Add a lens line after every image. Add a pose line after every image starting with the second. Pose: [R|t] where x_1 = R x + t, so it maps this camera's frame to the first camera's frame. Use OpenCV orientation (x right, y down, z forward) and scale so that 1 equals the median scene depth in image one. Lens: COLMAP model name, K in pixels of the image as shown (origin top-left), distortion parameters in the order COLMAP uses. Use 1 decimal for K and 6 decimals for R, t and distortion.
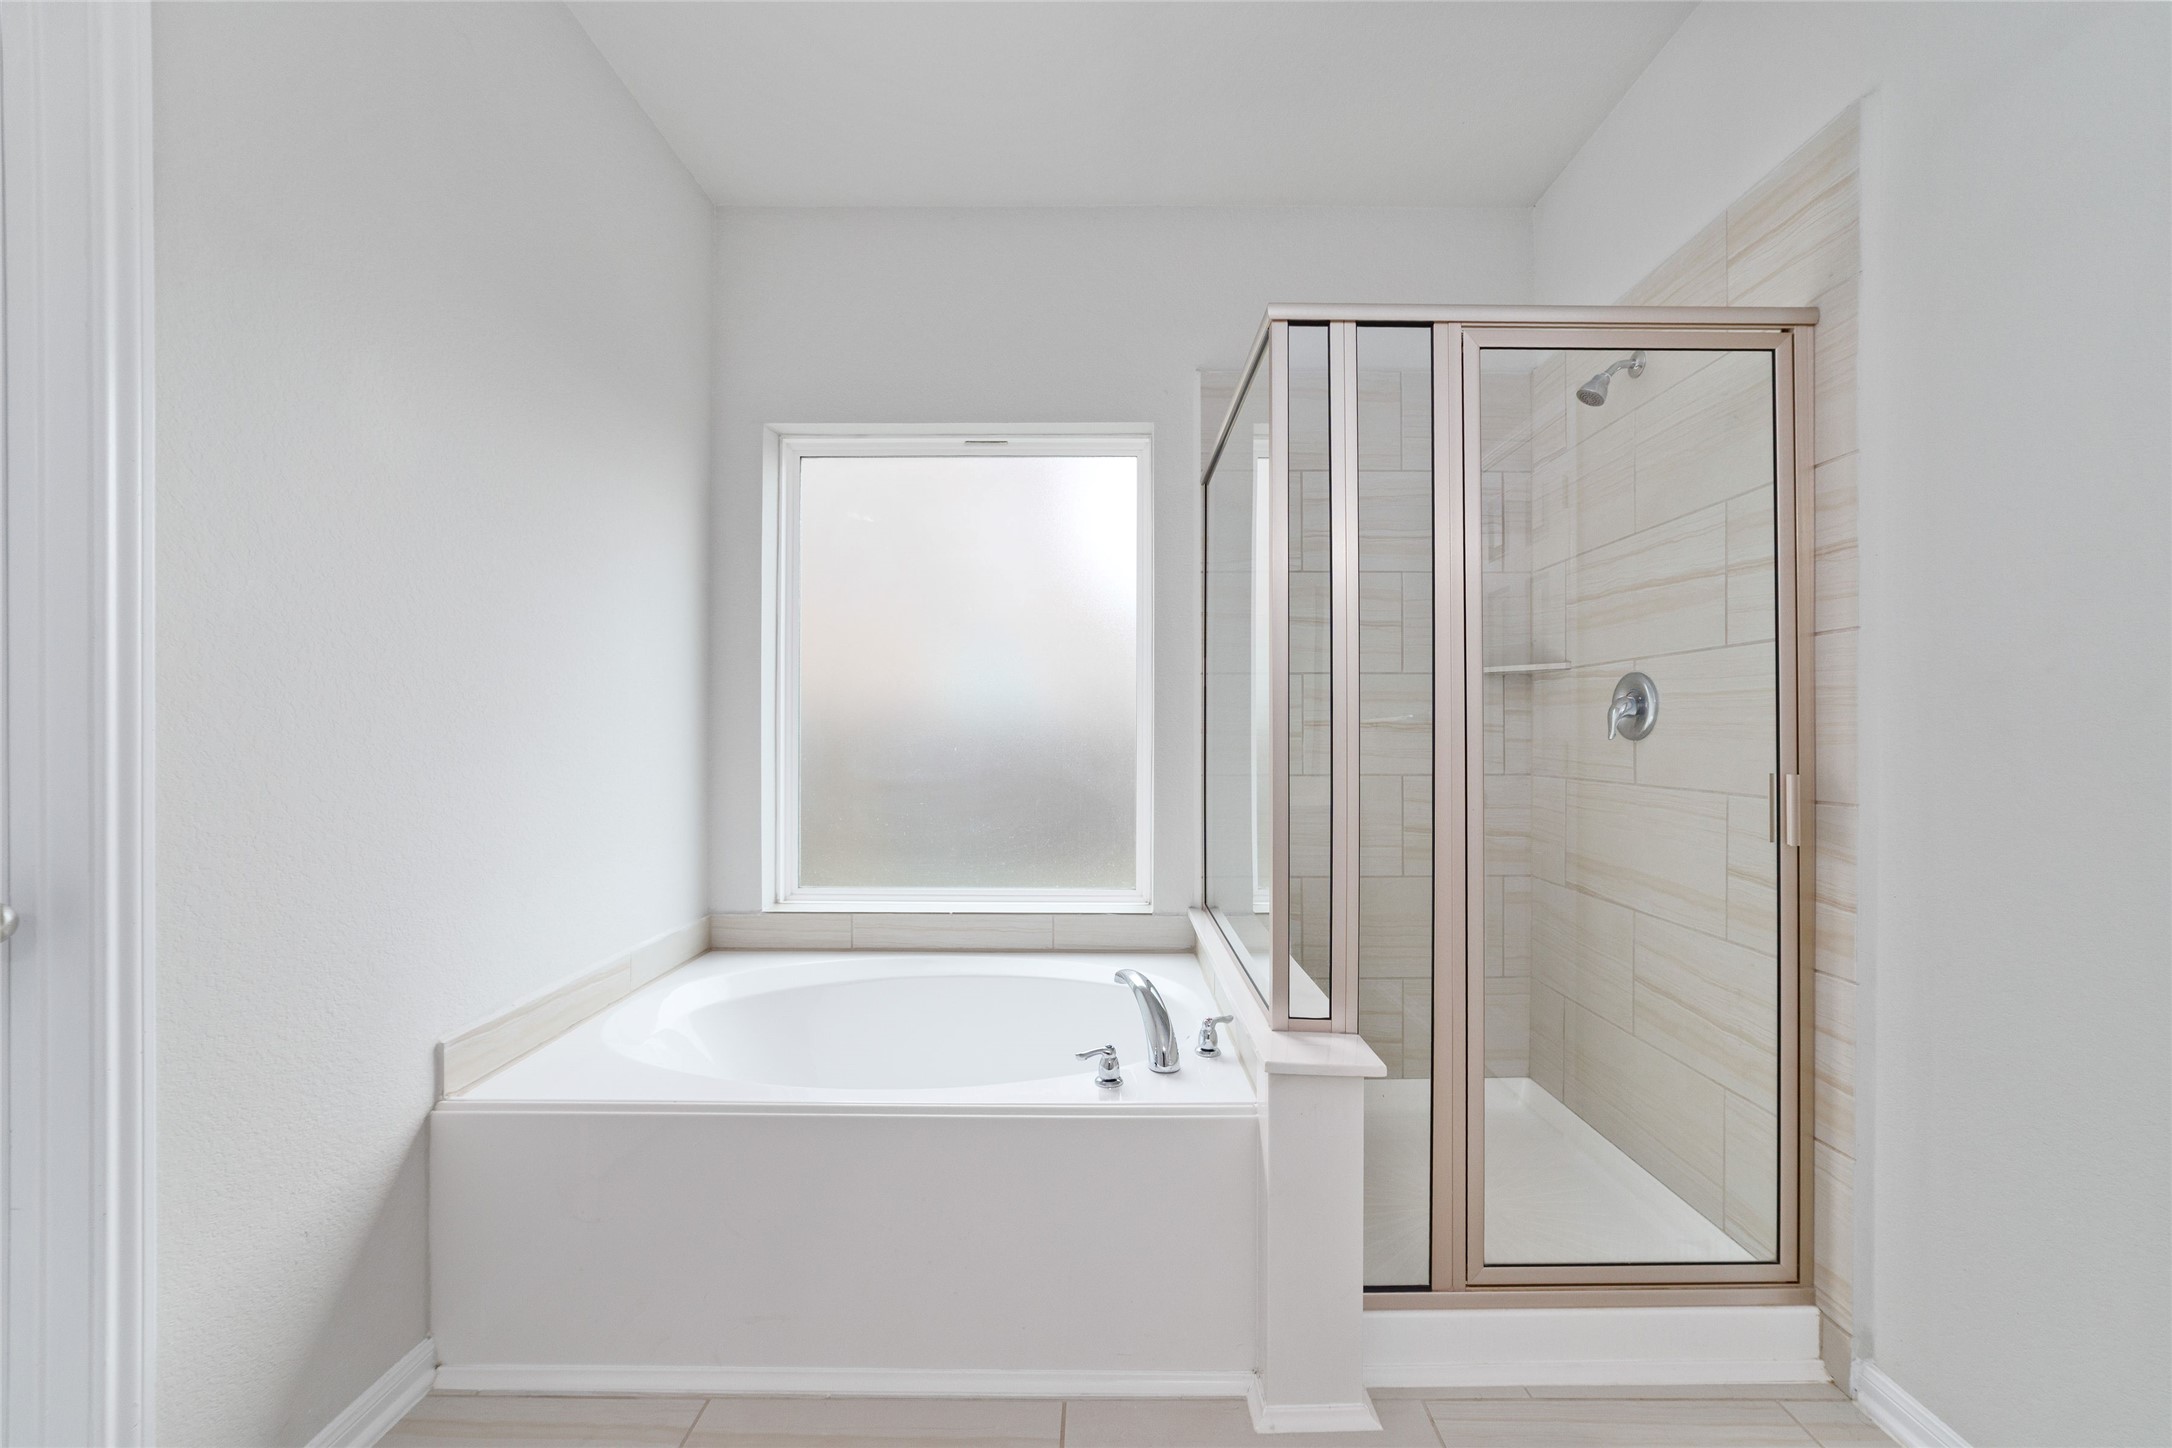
lens RADIAL K [[842.3, 0, 1095.2], [0, 842.3, 728.1], [0, 0, 1]] dist [-0.001522, -0.000042]
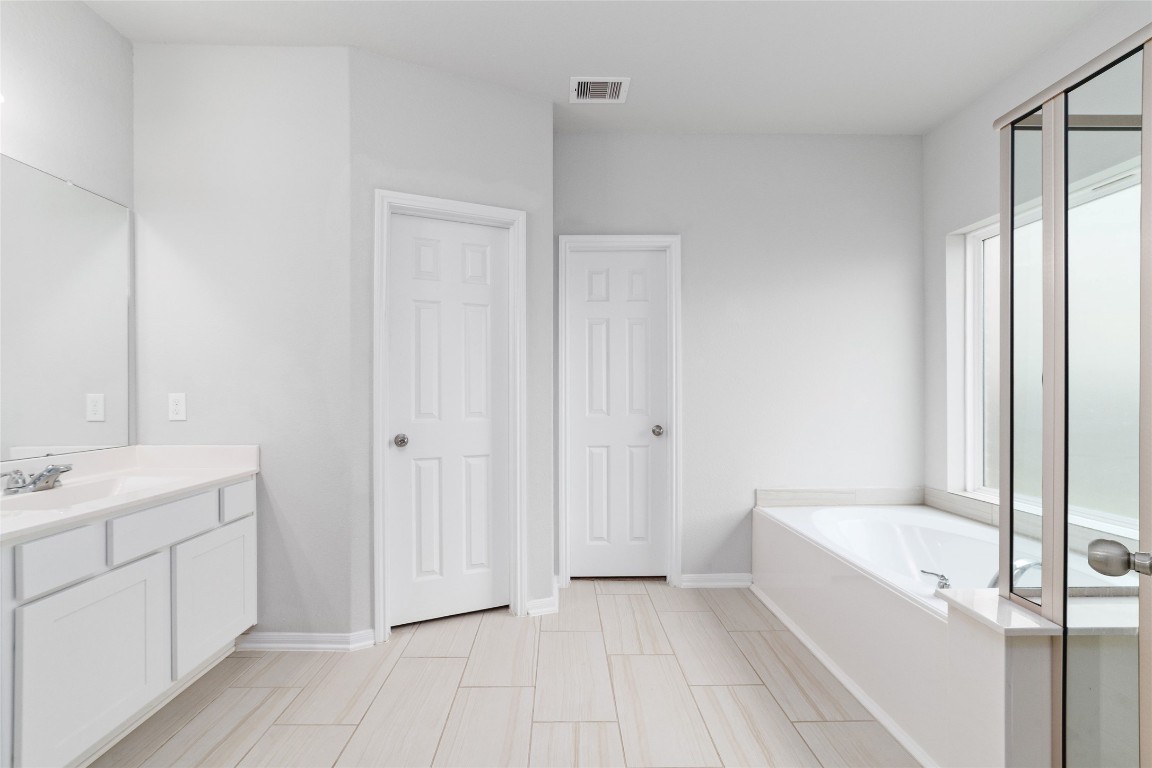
lens RADIAL K [[442.0, 0, 574.8], [0, 442.0, 390.0], [0, 0, 1]] dist [-0.001203, -0.000154]
pose [[0.049633, -0.010447, -0.998713, 0.888693], [0.000273, 0.999945, -0.010446, -0.001245], [0.998768, 0.000246, 0.049633, 0.180552]]
